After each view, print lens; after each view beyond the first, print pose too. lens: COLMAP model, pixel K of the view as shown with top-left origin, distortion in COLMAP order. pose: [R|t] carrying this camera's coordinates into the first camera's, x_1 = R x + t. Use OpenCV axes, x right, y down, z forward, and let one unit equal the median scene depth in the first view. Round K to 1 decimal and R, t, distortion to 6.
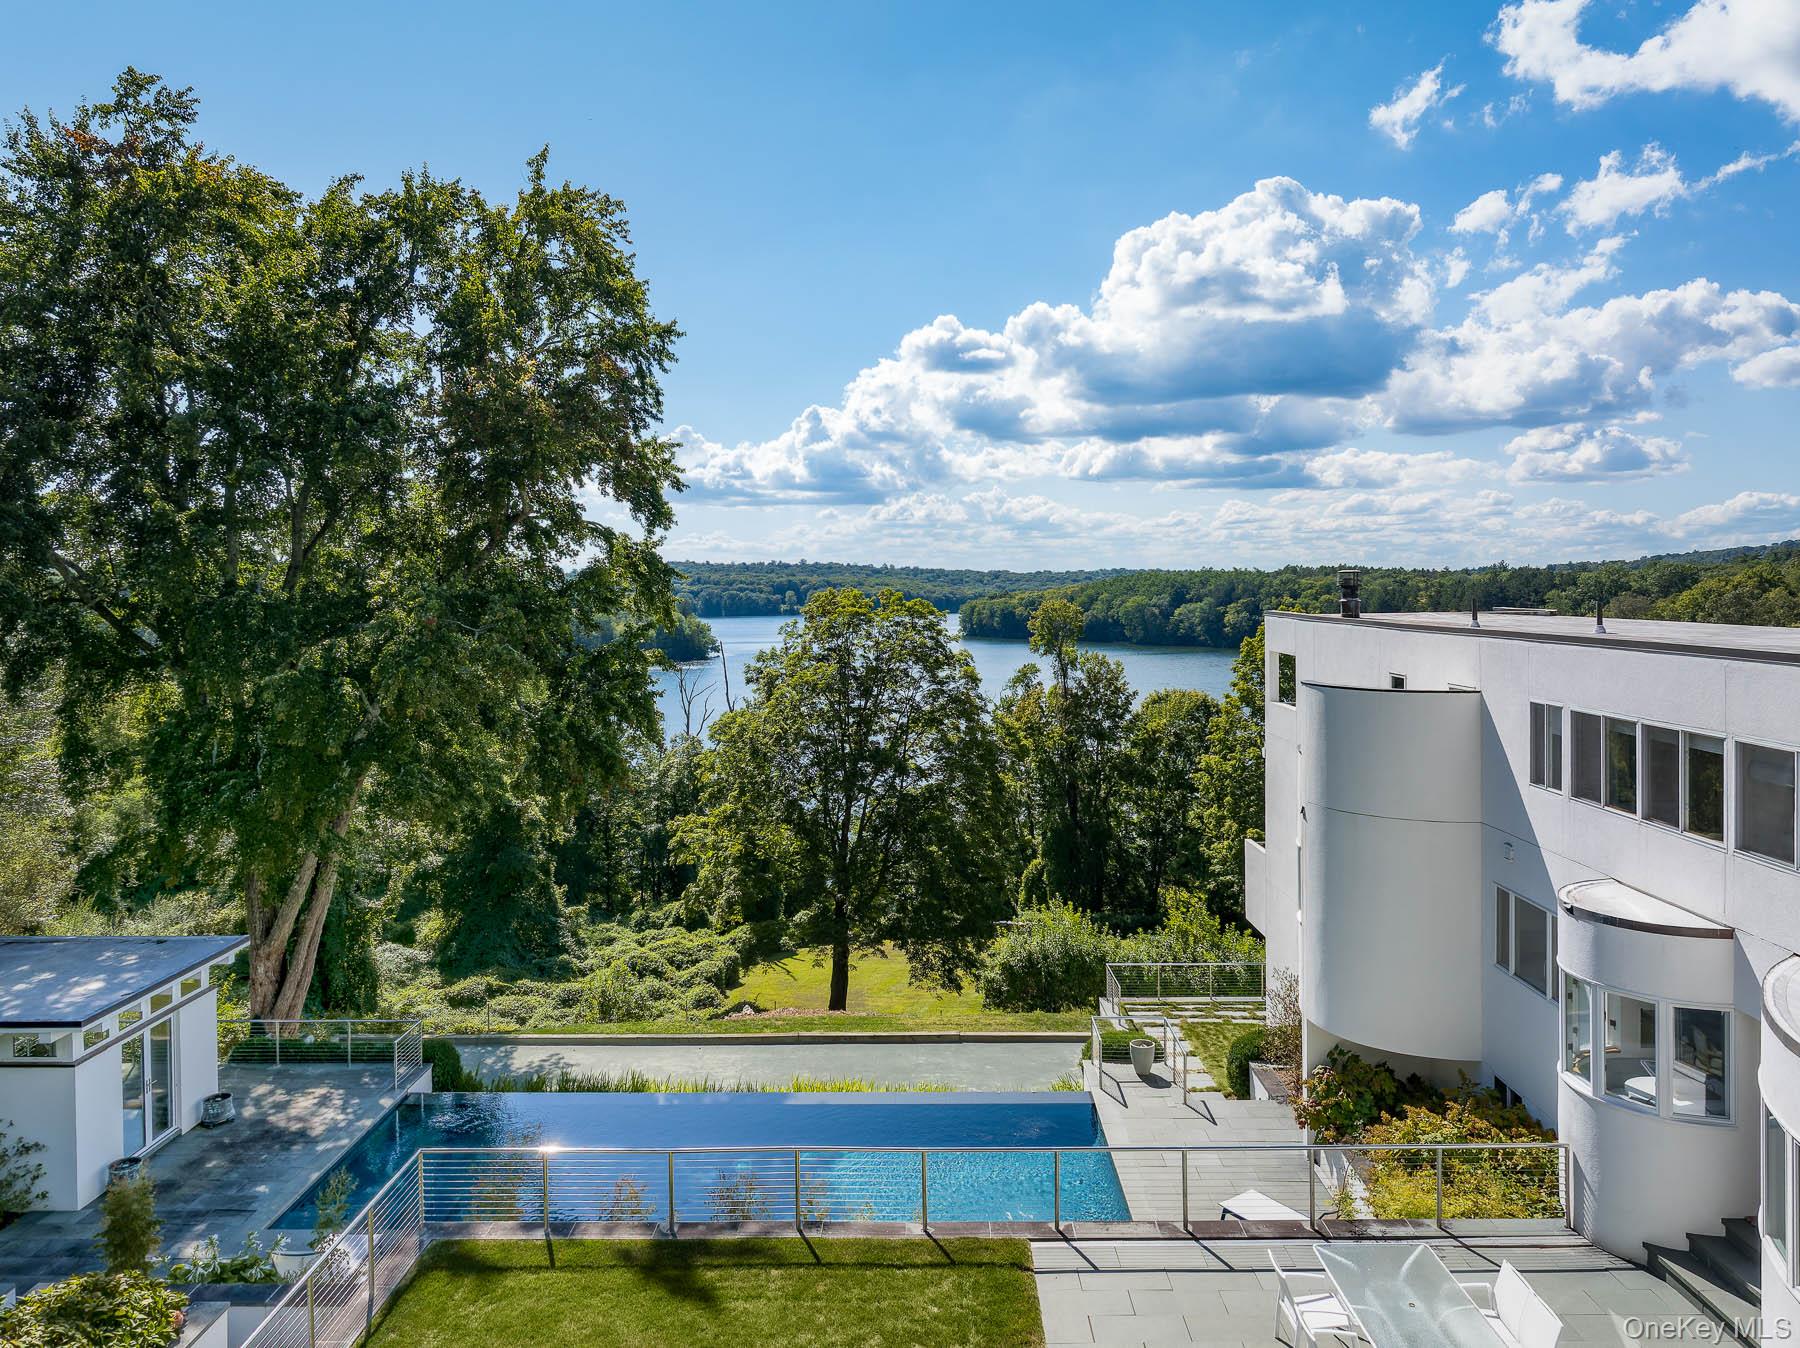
lens RADIAL K [[1254.1, 0, 908.2], [0, 1254.1, 602.5], [0, 0, 1]] dist [0.004214, -0.000180]
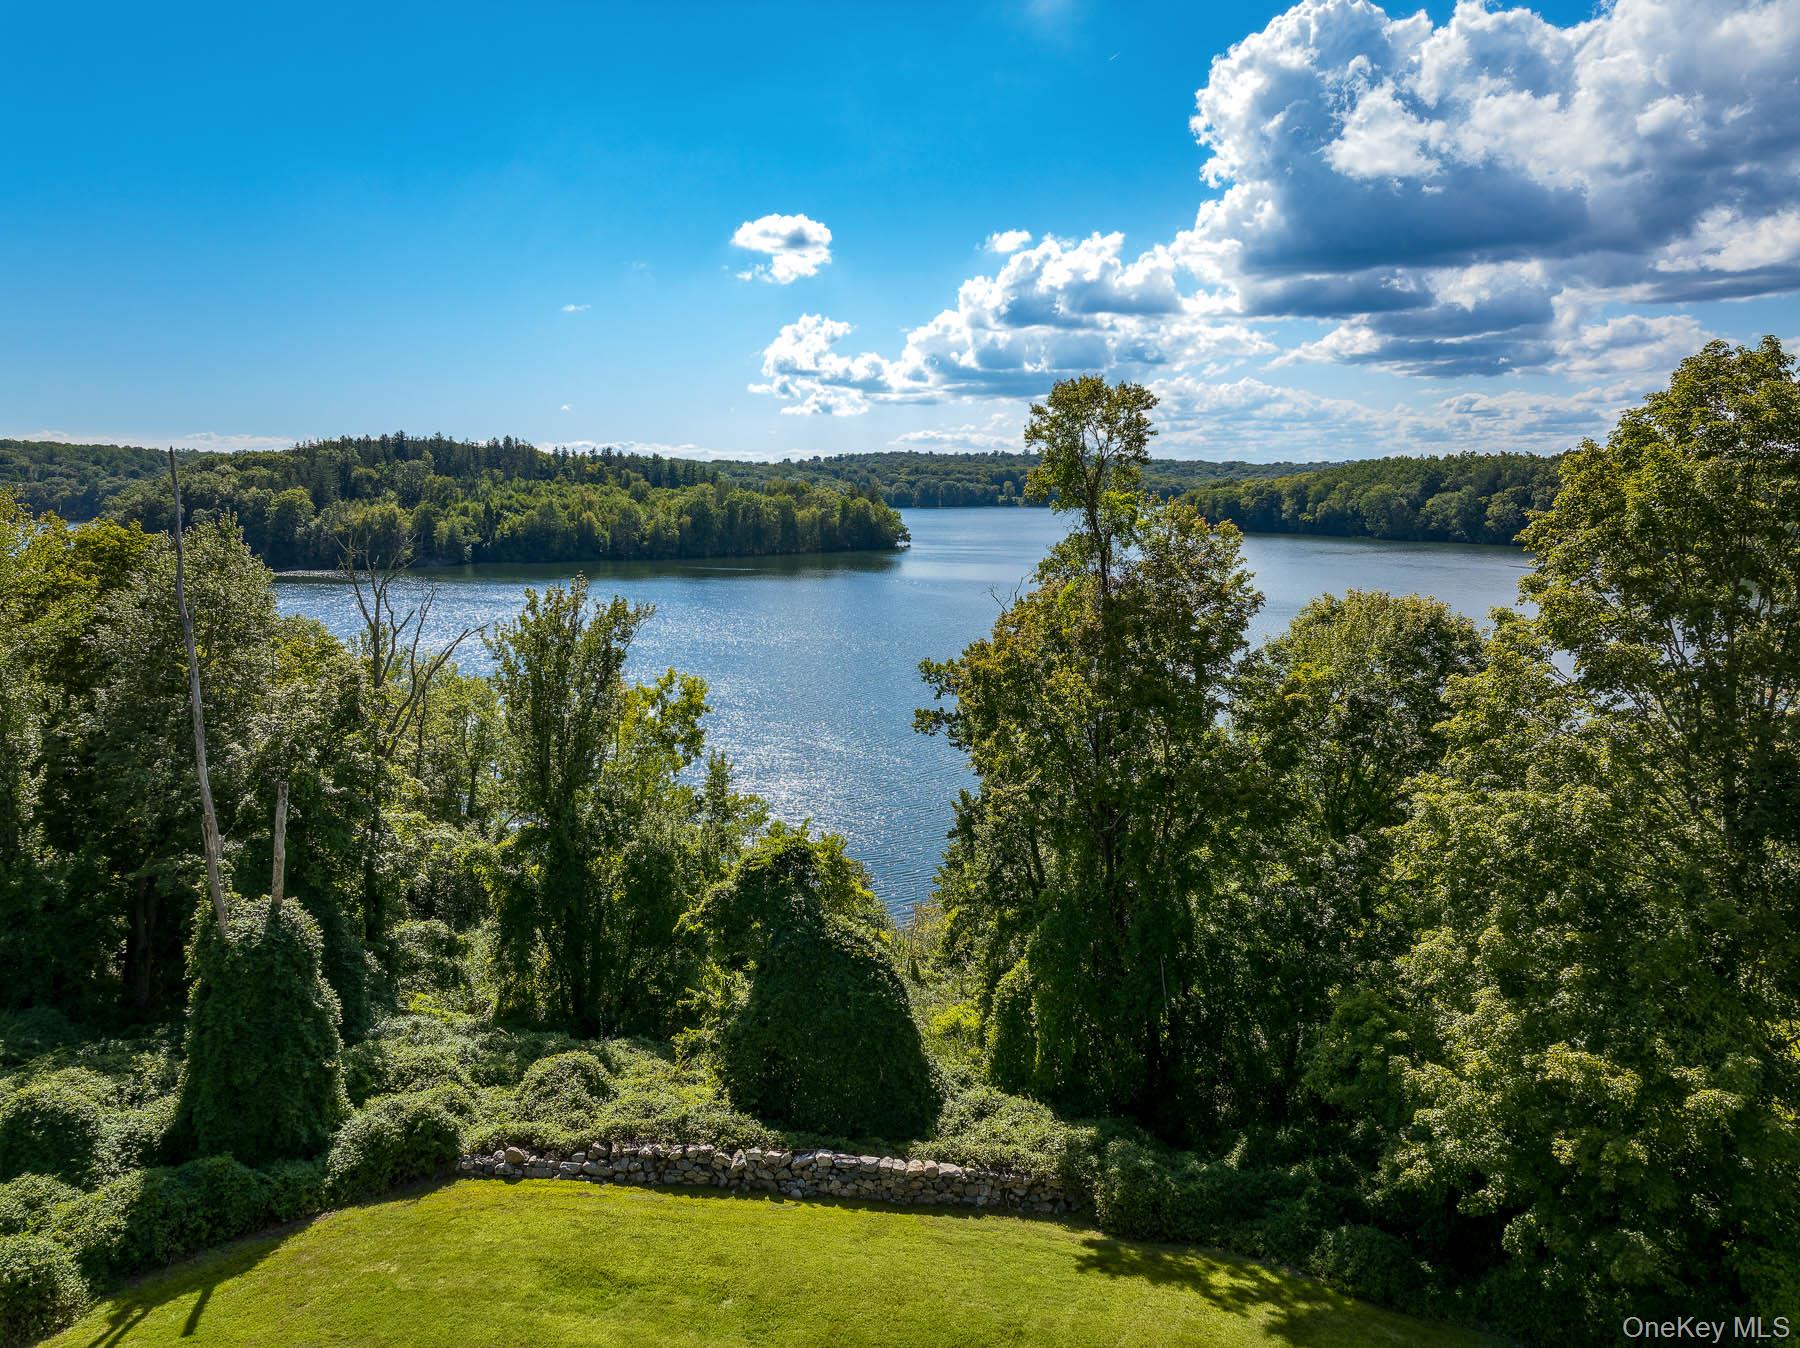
lens RADIAL K [[1229.6, 0, 904.6], [0, 1229.6, 675.8], [0, 0, 1]] dist [-0.000645, -0.001034]
pose [[0.981797, 0.033821, -0.186897, 0.260822], [-0.006550, 0.989462, 0.144646, 0.071851], [0.189820, -0.140789, 0.971672, 1.068822]]
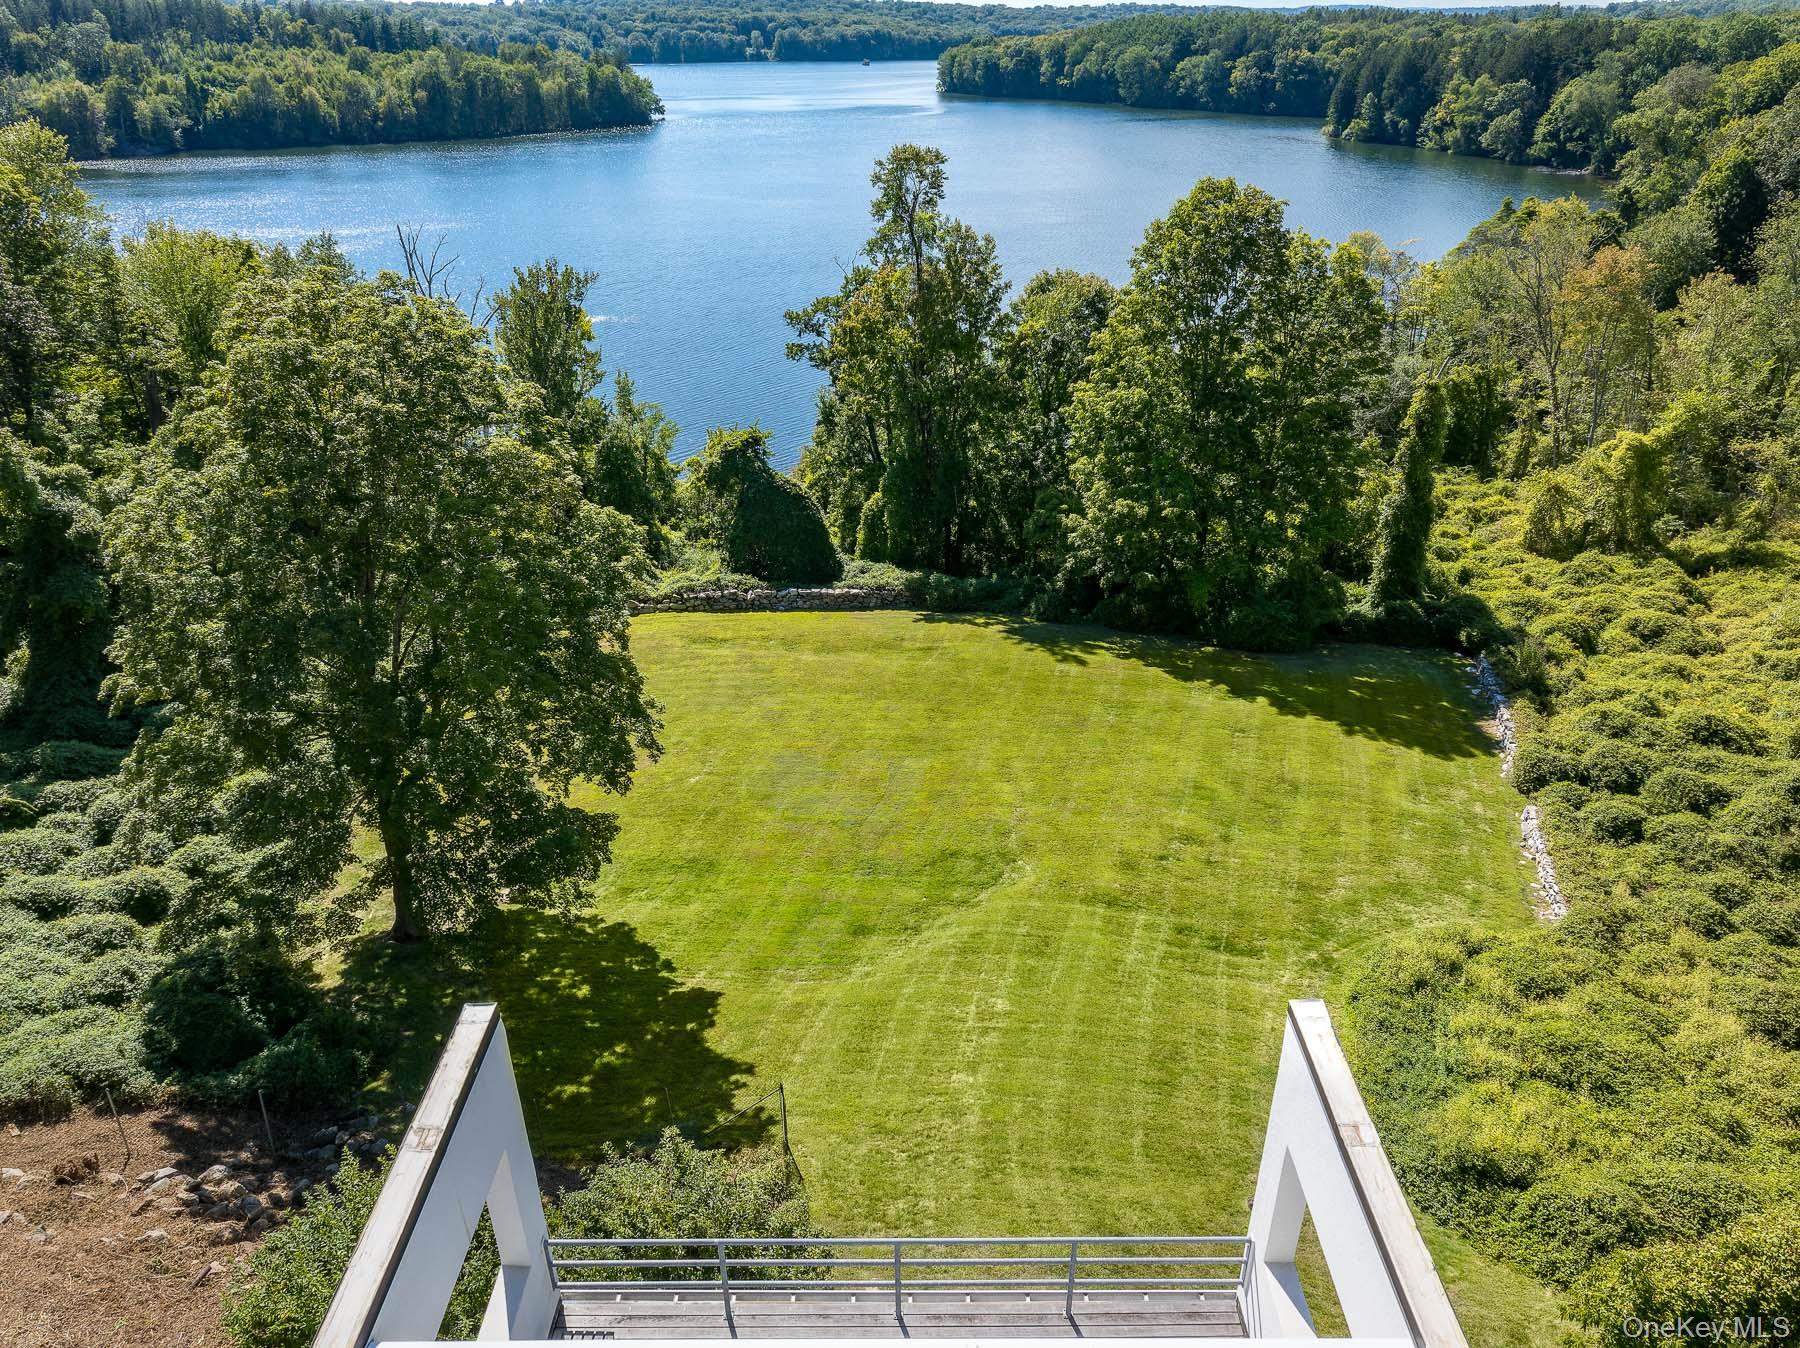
lens RADIAL K [[1221.1, 0, 902.7], [0, 1221.1, 677.1], [0, 0, 1]] dist [-0.006126, 0.007398]
pose [[0.999979, 0.004399, 0.004756, 0.215350], [-0.006101, 0.886465, 0.462756, -0.102640], [-0.002180, -0.462775, 0.886473, 0.457971]]
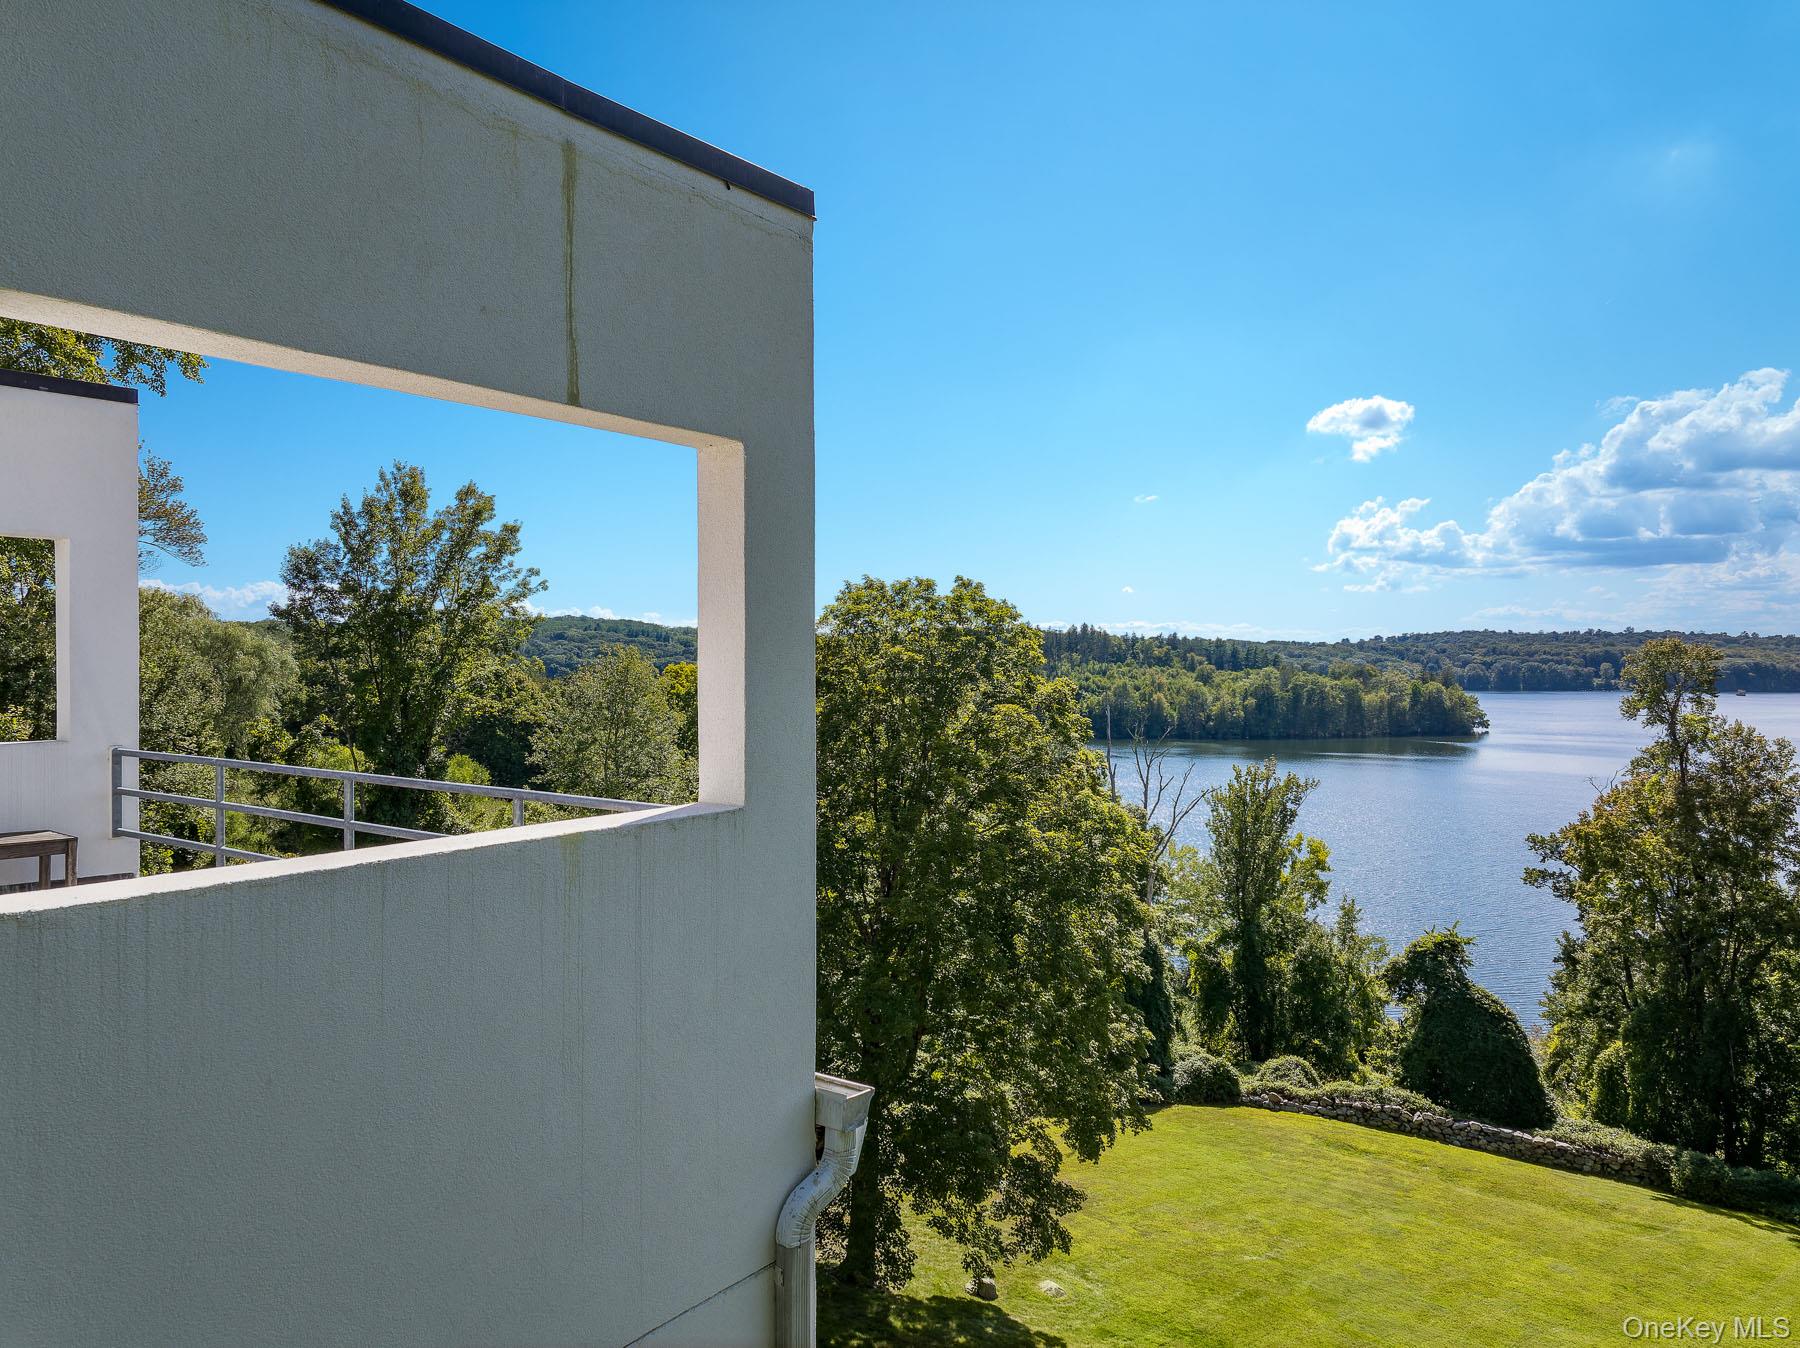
lens RADIAL K [[1229.6, 0, 904.6], [0, 1229.6, 675.8], [0, 0, 1]] dist [-0.000645, -0.001034]
pose [[0.809942, 0.013825, -0.586347, 0.322573], [-0.012933, 0.999900, 0.005711, 0.034683], [0.586367, 0.002957, 0.810040, 0.509452]]
